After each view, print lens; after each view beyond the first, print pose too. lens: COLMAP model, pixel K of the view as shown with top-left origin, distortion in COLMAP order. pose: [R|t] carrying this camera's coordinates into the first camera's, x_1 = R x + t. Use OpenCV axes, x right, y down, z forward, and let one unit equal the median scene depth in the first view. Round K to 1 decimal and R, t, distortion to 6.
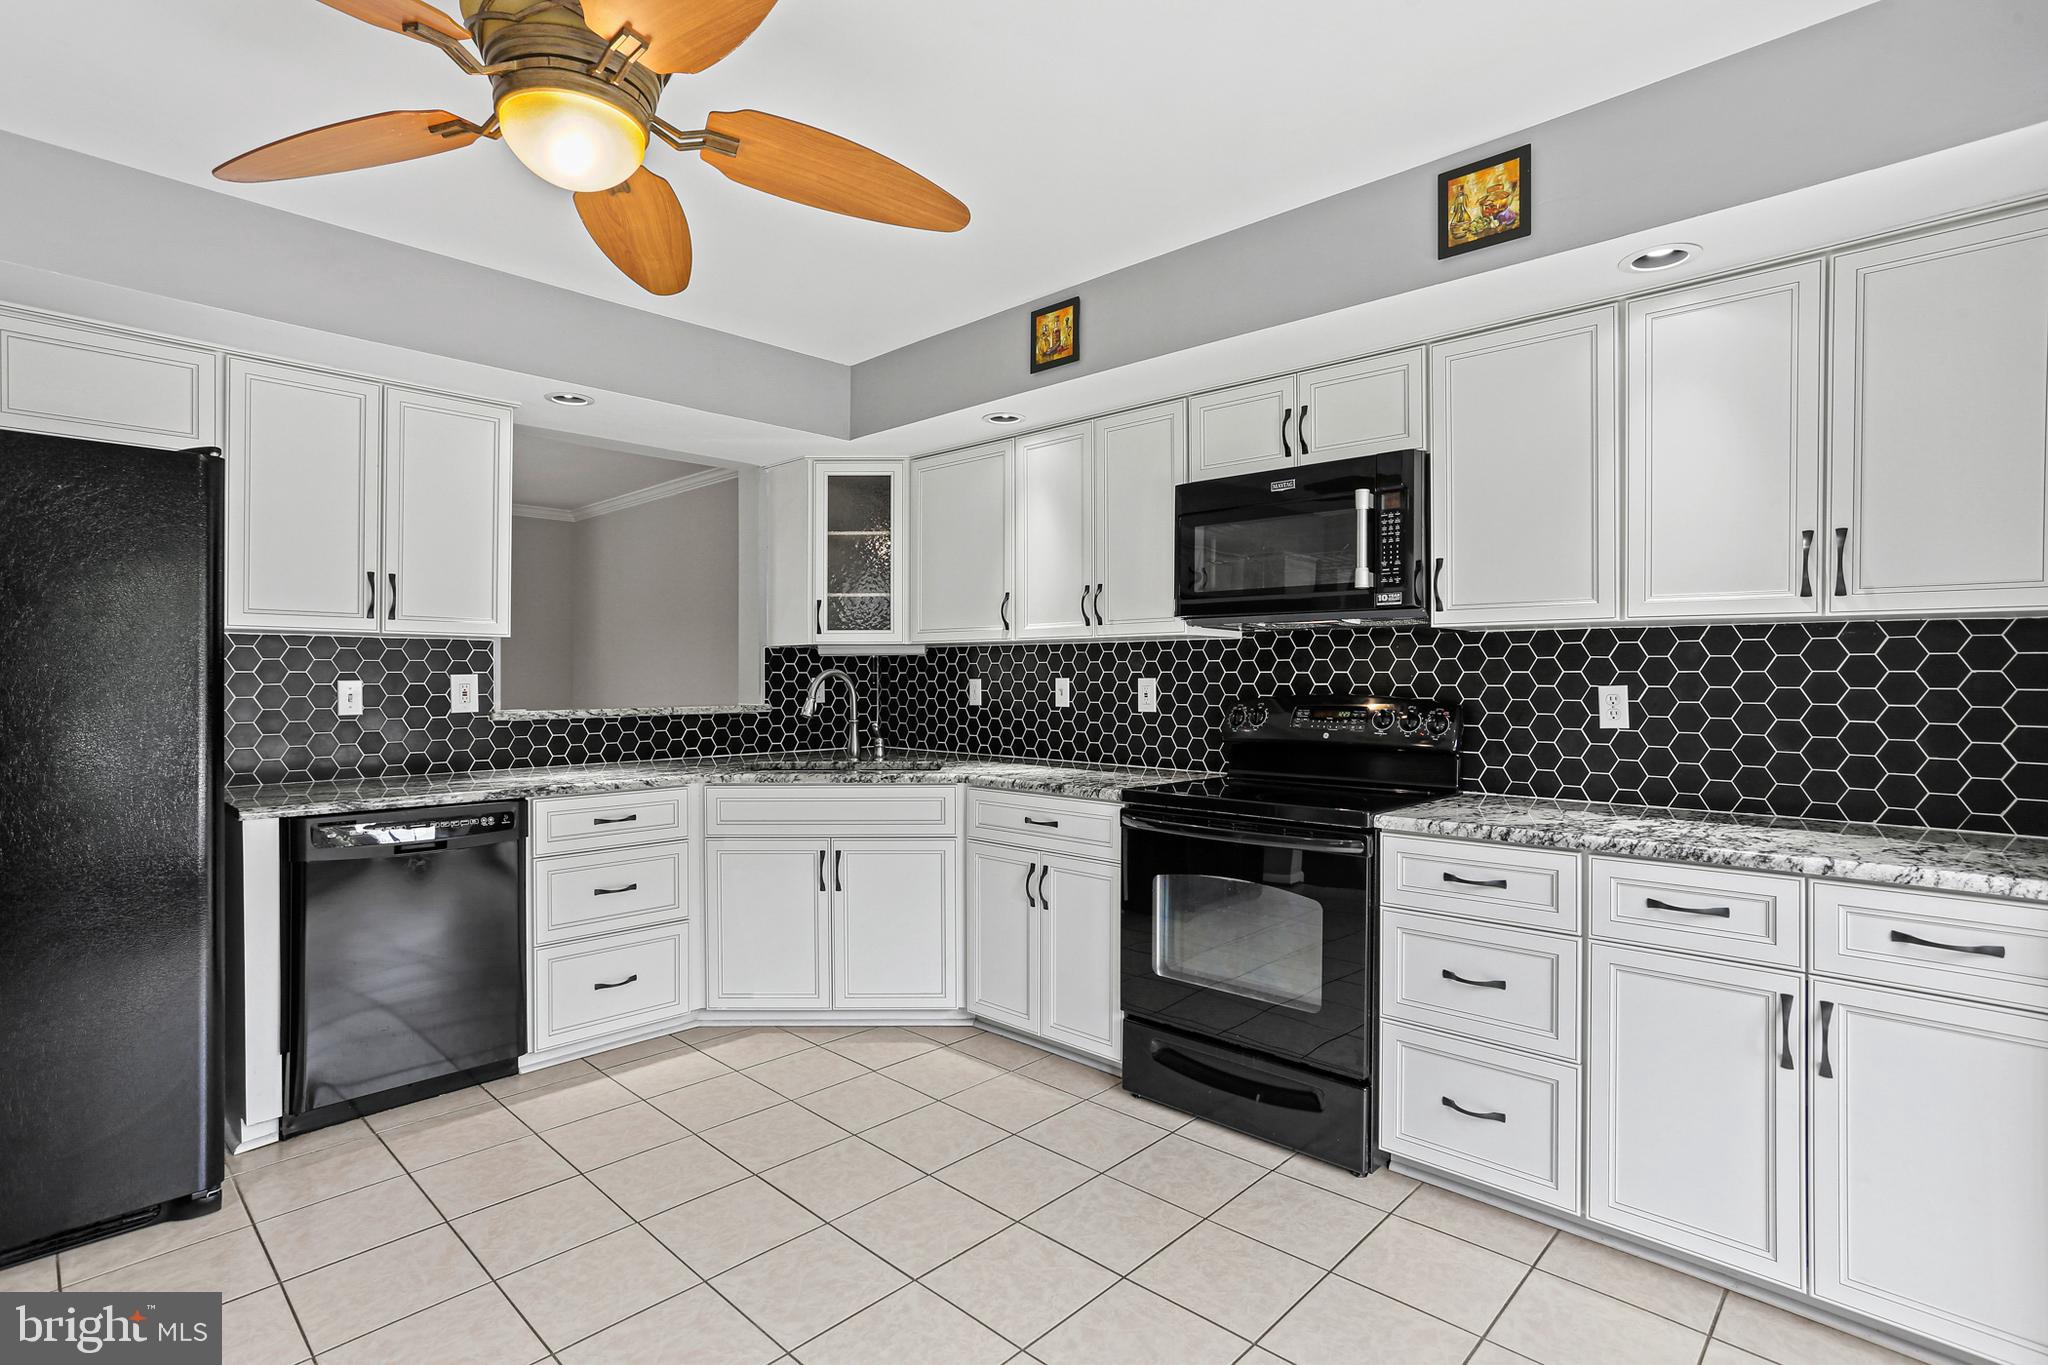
lens RADIAL K [[995.2, 0, 1015.8], [0, 995.2, 680.9], [0, 0, 1]] dist [-0.033330, 0.018071]
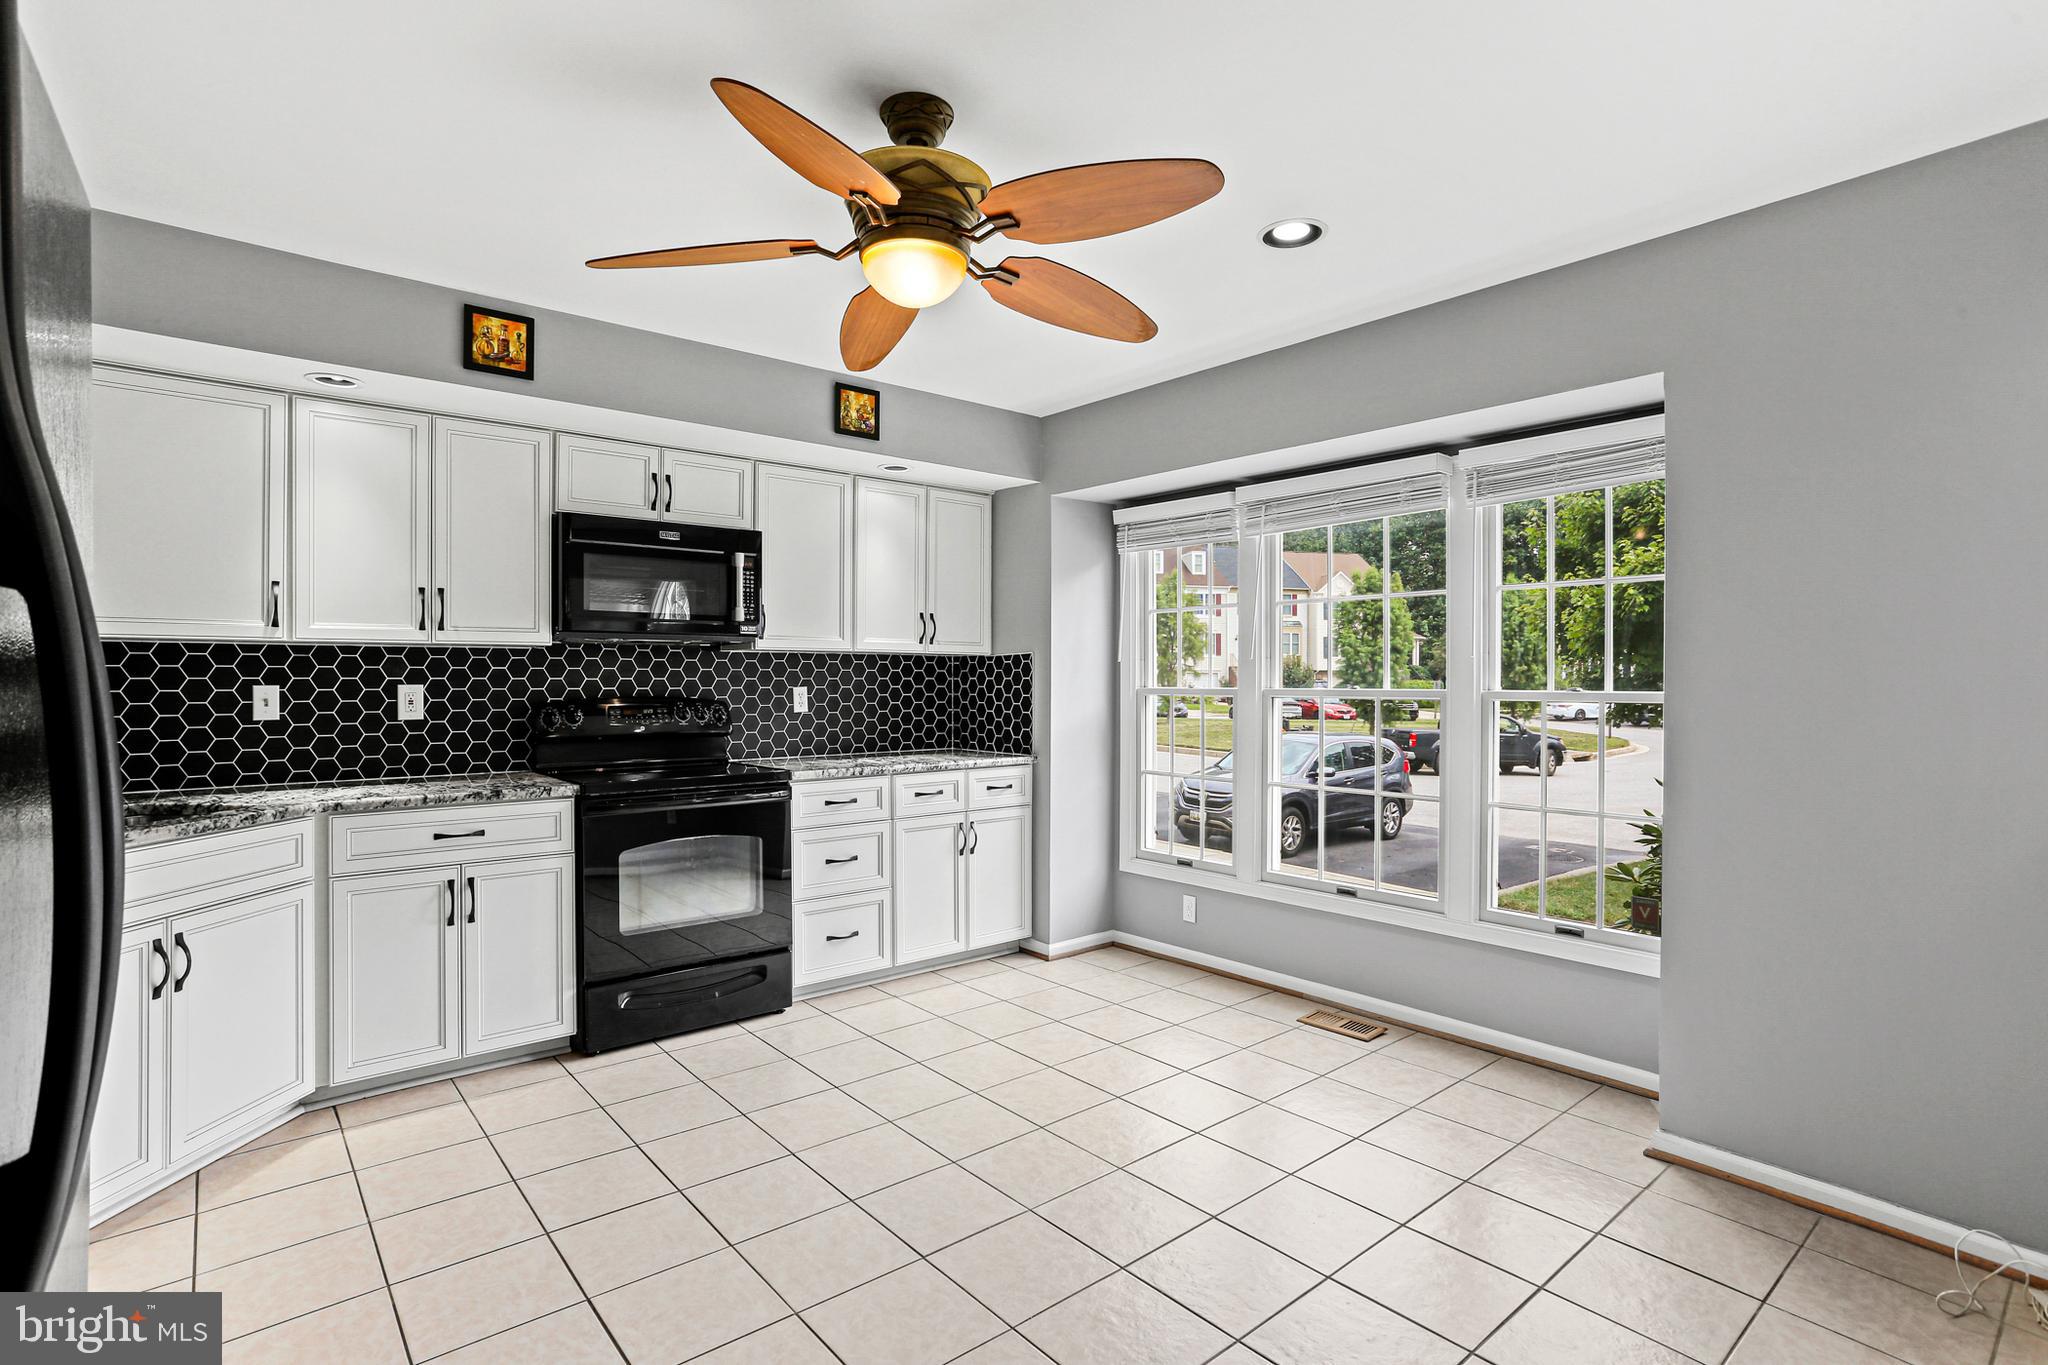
lens RADIAL K [[995.2, 0, 1019.5], [0, 995.2, 675.1], [0, 0, 1]] dist [-0.033330, 0.018071]
pose [[0.116629, 0.003603, 0.993169, -0.873866], [0.007061, 0.999965, -0.004457, -0.004229], [-0.993150, 0.007533, 0.116599, 0.359222]]
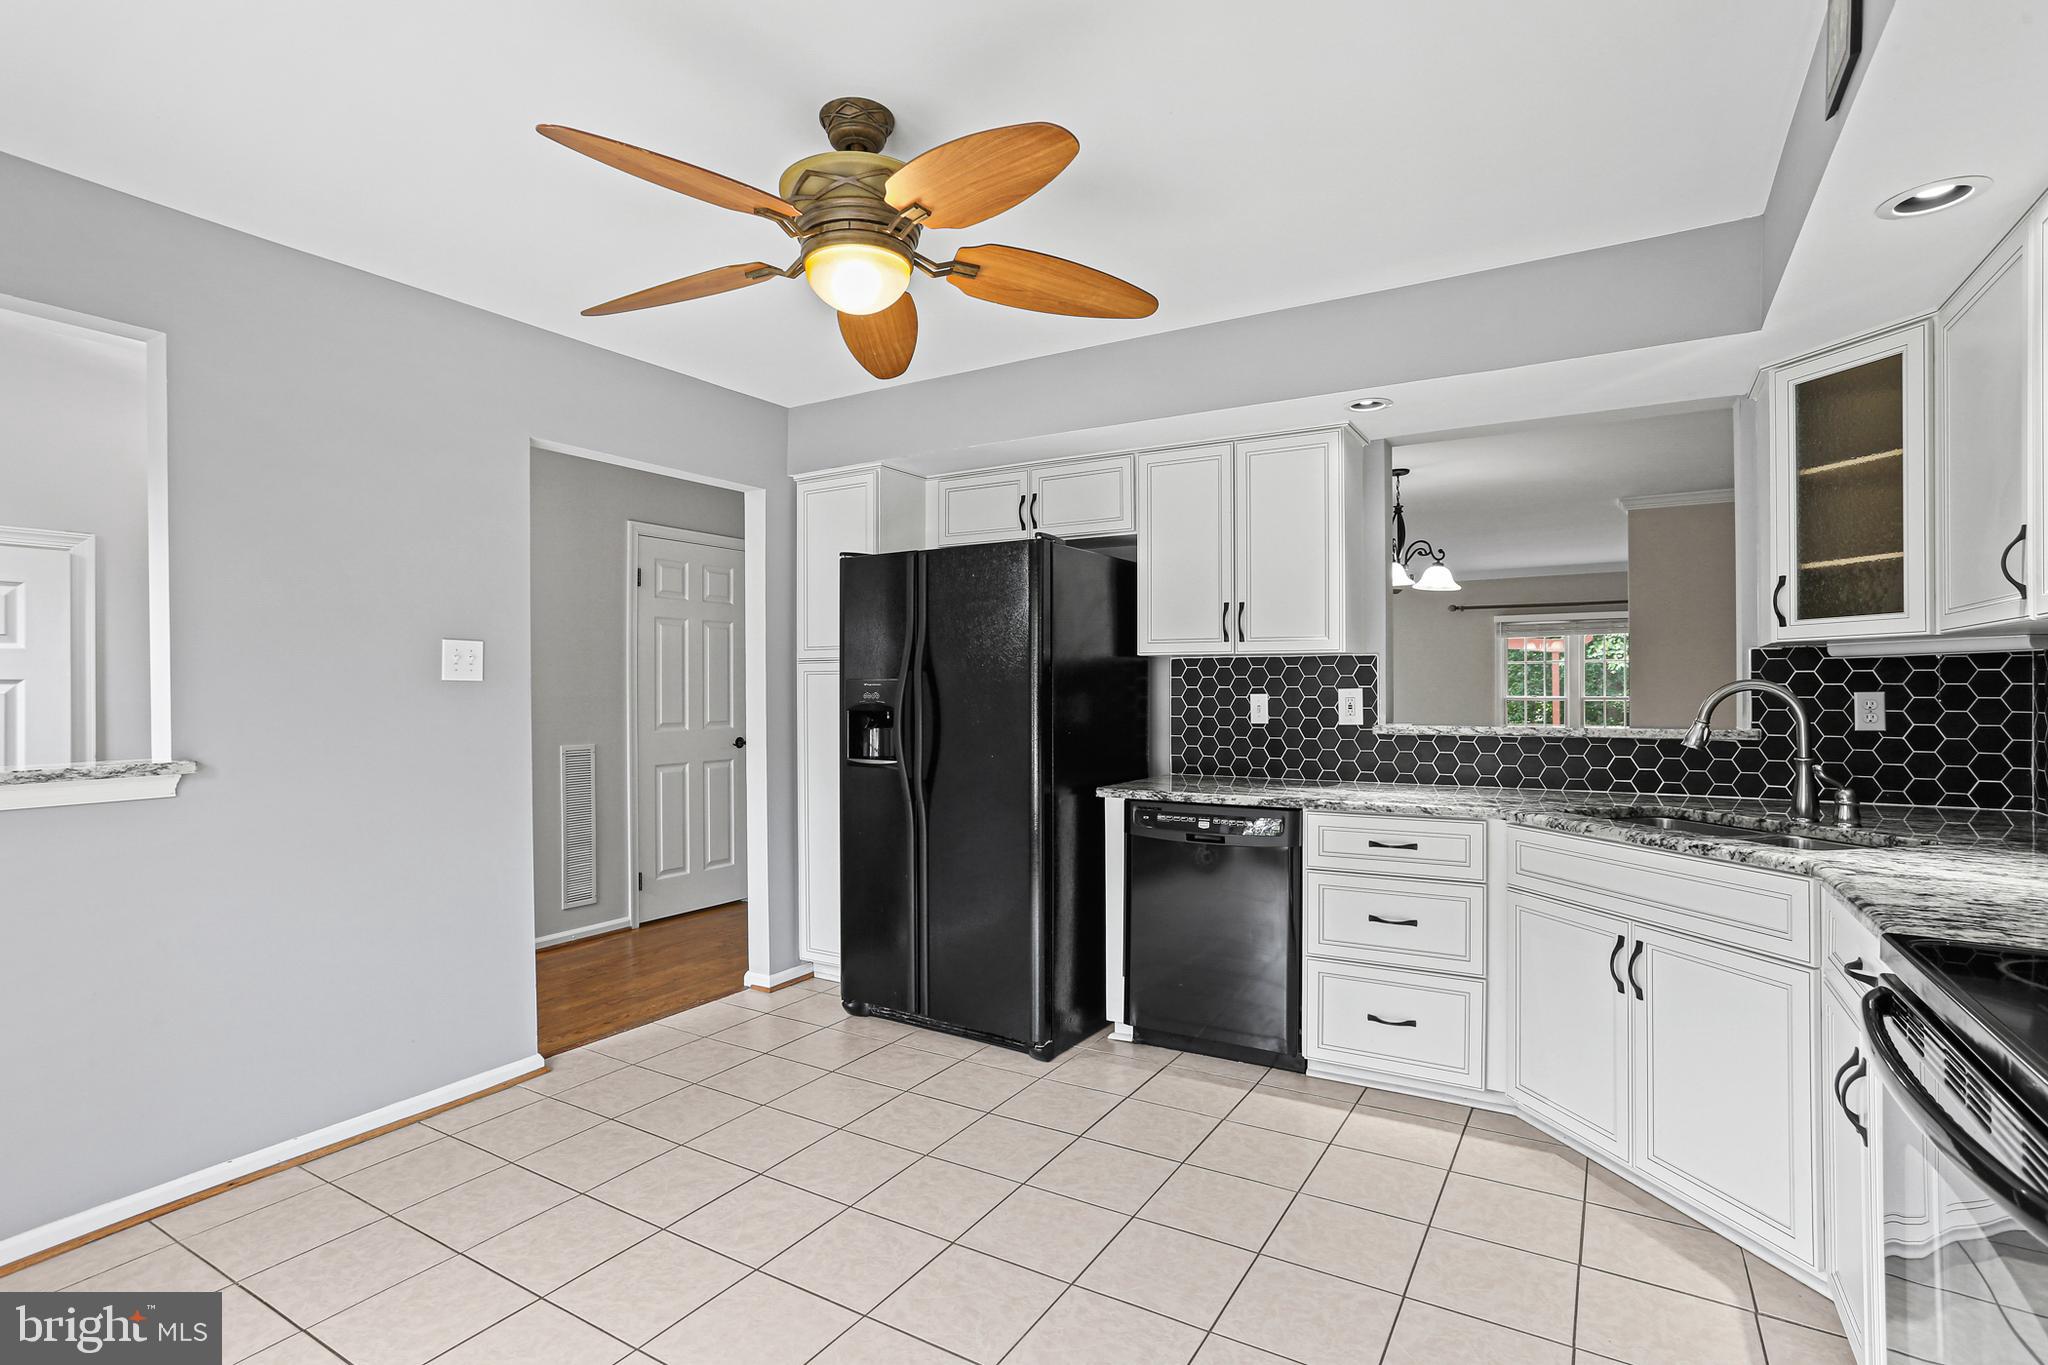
lens RADIAL K [[995.2, 0, 1022.1], [0, 995.2, 688.2], [0, 0, 1]] dist [-0.033330, 0.018071]
pose [[0.218922, -0.003059, -0.975738, 0.435379], [-0.001872, 0.999992, -0.003556, -0.002954], [0.975741, 0.002605, 0.218914, 0.468715]]
